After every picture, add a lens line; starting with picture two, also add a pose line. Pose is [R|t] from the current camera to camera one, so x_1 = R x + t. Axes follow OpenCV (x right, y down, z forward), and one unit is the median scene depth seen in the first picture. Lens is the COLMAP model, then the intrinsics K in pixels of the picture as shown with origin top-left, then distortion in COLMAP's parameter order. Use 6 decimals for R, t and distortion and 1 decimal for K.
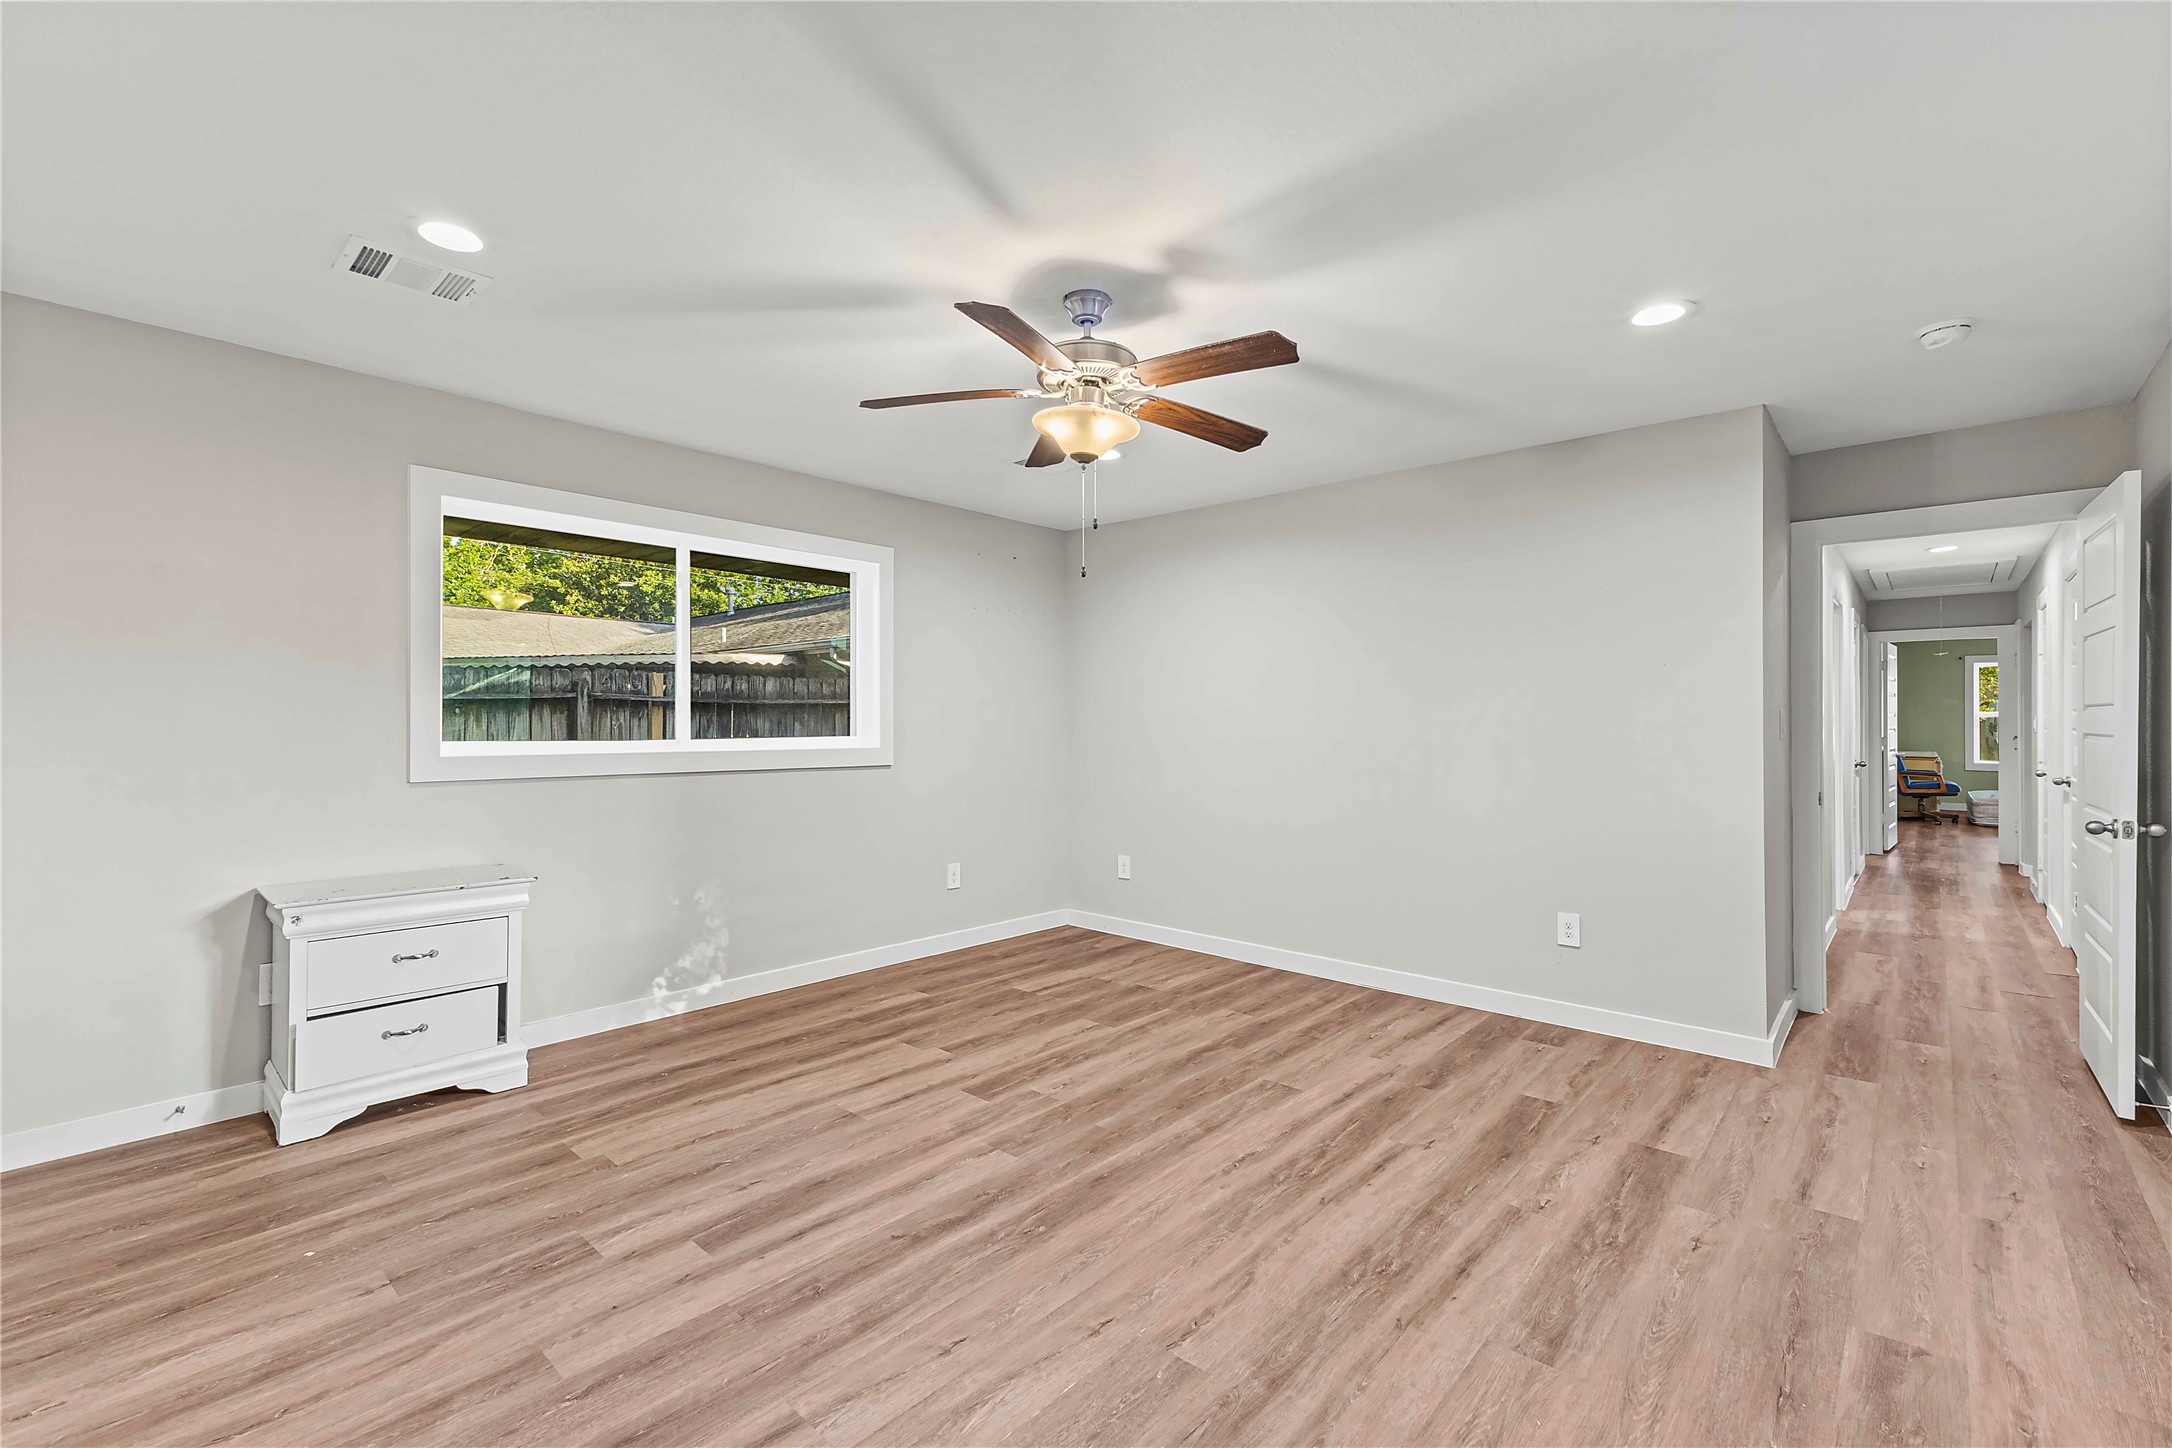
lens RADIAL K [[936.6, 0, 1085.1], [0, 936.6, 719.6], [0, 0, 1]] dist [0.017750, -0.000110]
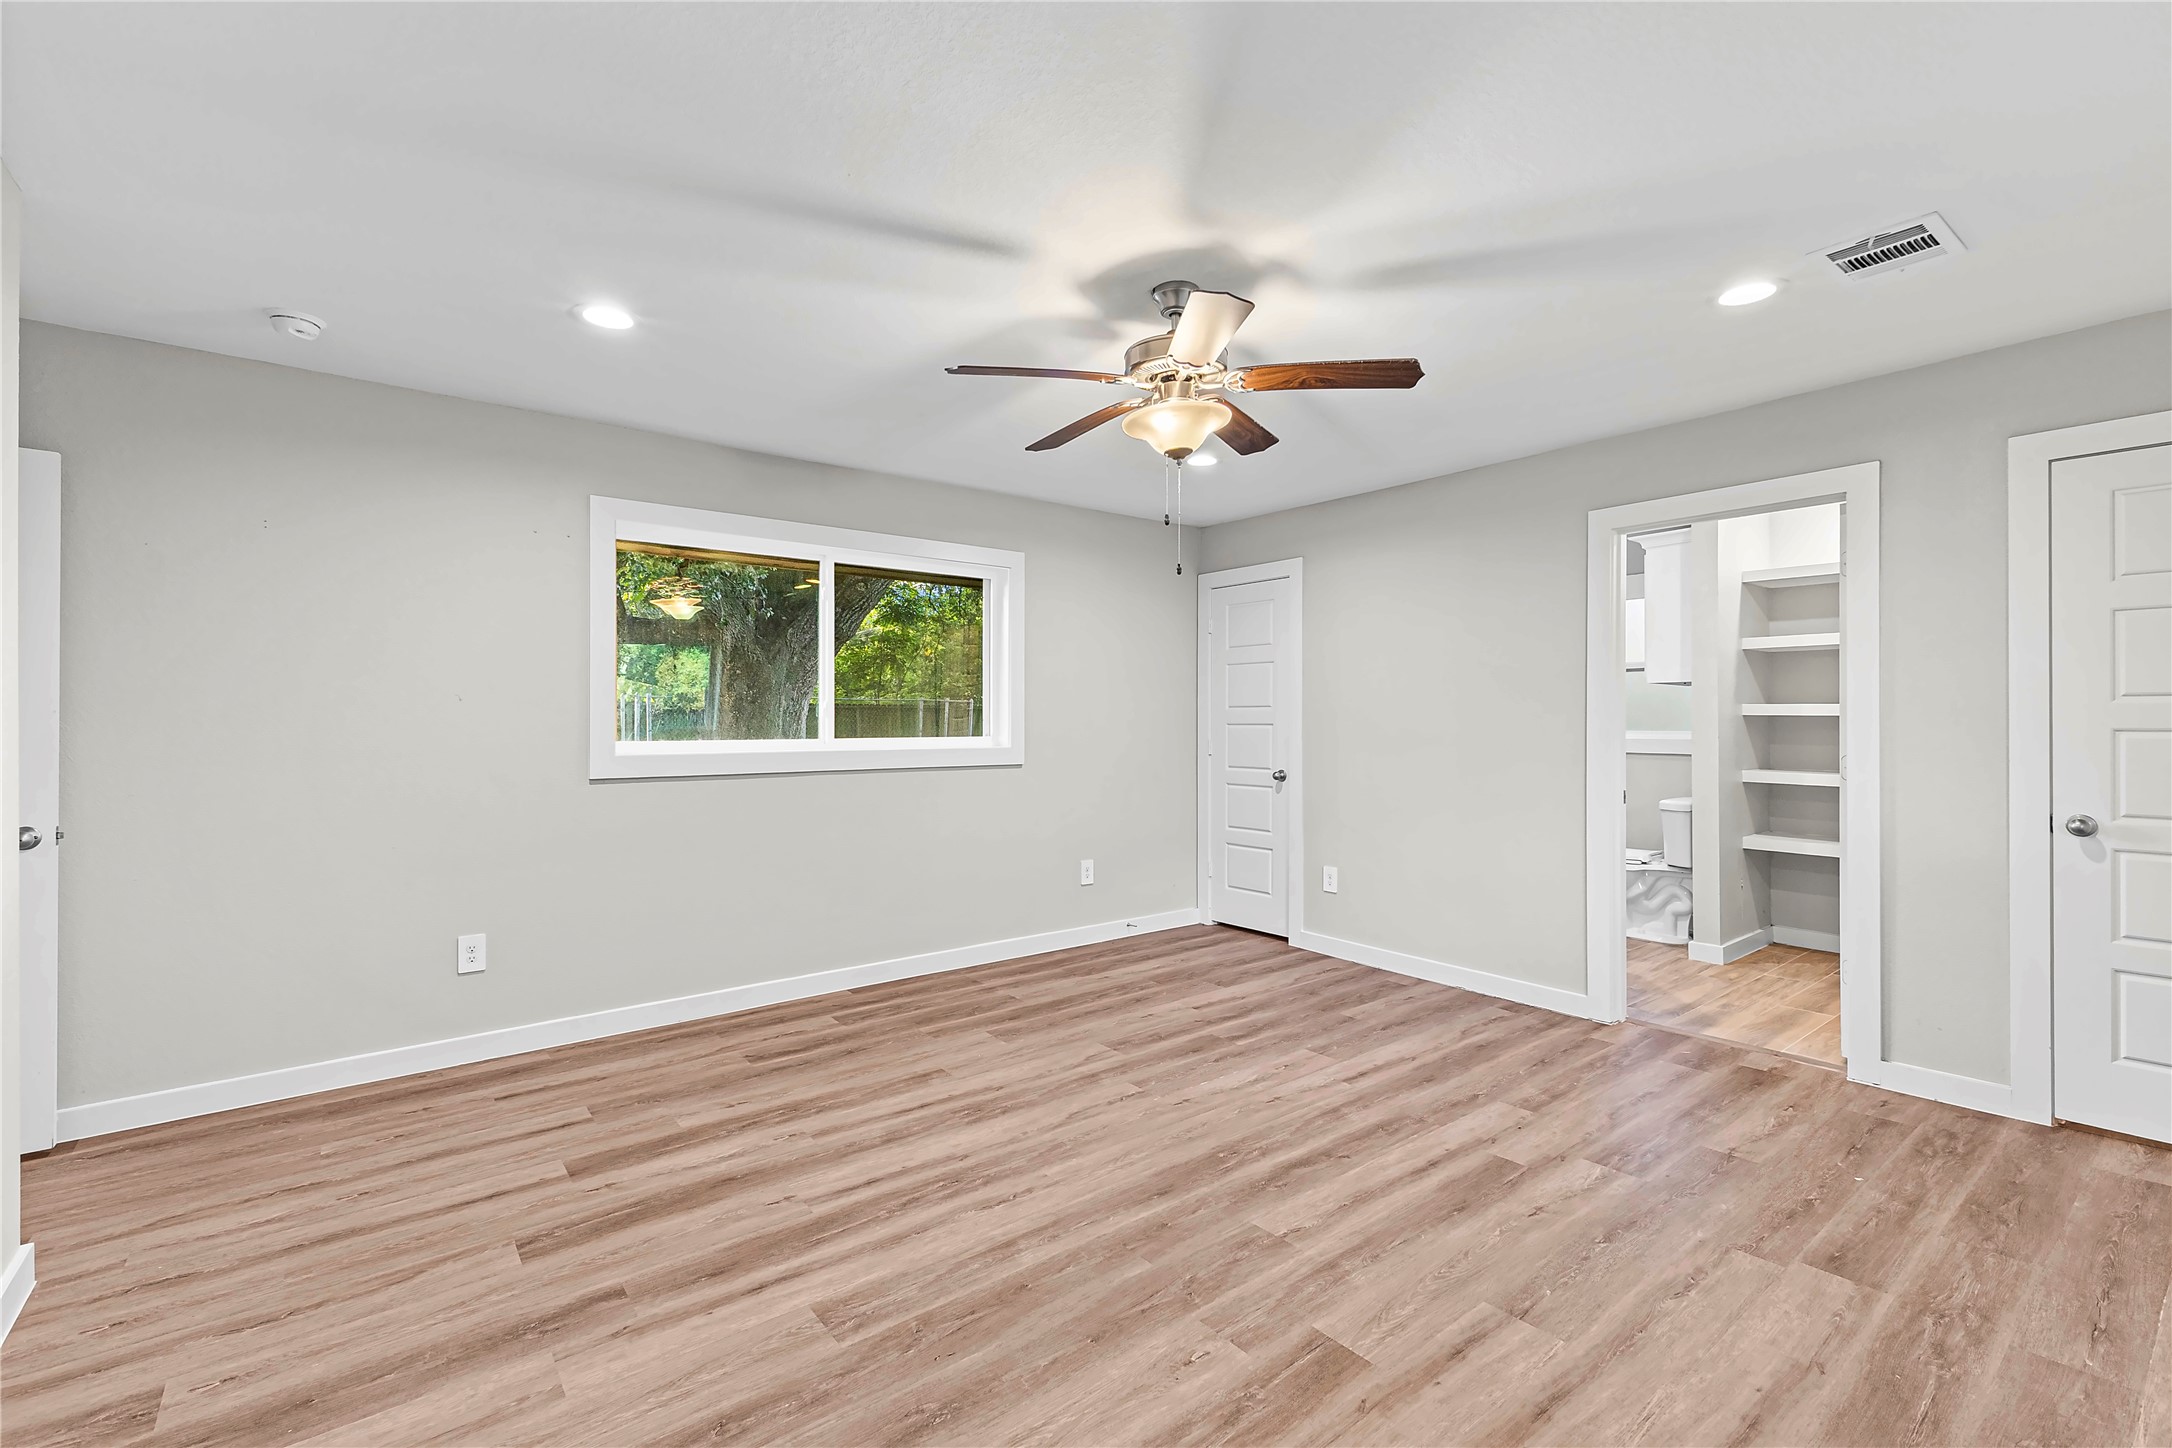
lens RADIAL K [[936.6, 0, 1085.1], [0, 936.6, 719.6], [0, 0, 1]] dist [0.017750, -0.000110]
pose [[-0.984743, 0.001522, 0.174011, -0.075839], [0.000577, 0.999985, -0.005479, 0.006083], [-0.174016, -0.005295, -0.984729, 1.985342]]
